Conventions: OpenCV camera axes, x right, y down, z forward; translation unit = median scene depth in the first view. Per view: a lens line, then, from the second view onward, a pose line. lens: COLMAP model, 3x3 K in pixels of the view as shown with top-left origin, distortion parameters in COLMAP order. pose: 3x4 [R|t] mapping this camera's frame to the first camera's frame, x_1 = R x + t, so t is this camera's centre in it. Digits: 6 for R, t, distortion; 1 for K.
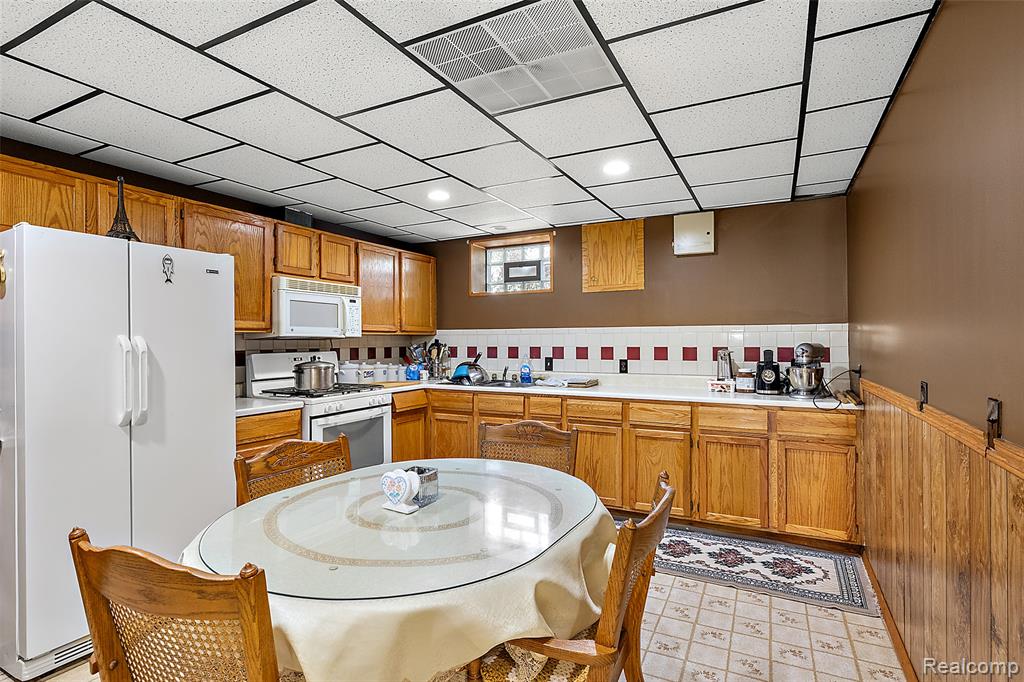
lens RADIAL K [[519.9, 0, 512.6], [0, 519.9, 338.2], [0, 0, 1]] dist [0.030280, 0.000431]
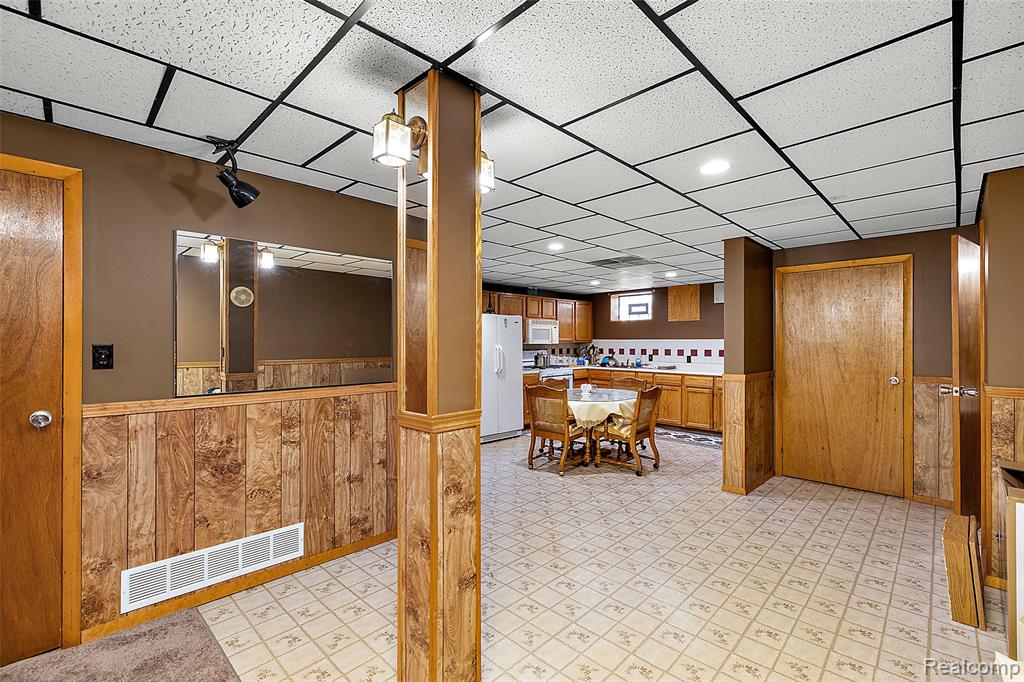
lens RADIAL K [[432.8, 0, 513.6], [0, 432.8, 337.7], [0, 0, 1]] dist [0.001586, -0.000315]
pose [[0.950806, 0.001307, -0.309783, 0.084373], [-0.002443, 0.999992, -0.003281, -0.019516], [0.309776, 0.003876, 0.950802, -0.718147]]
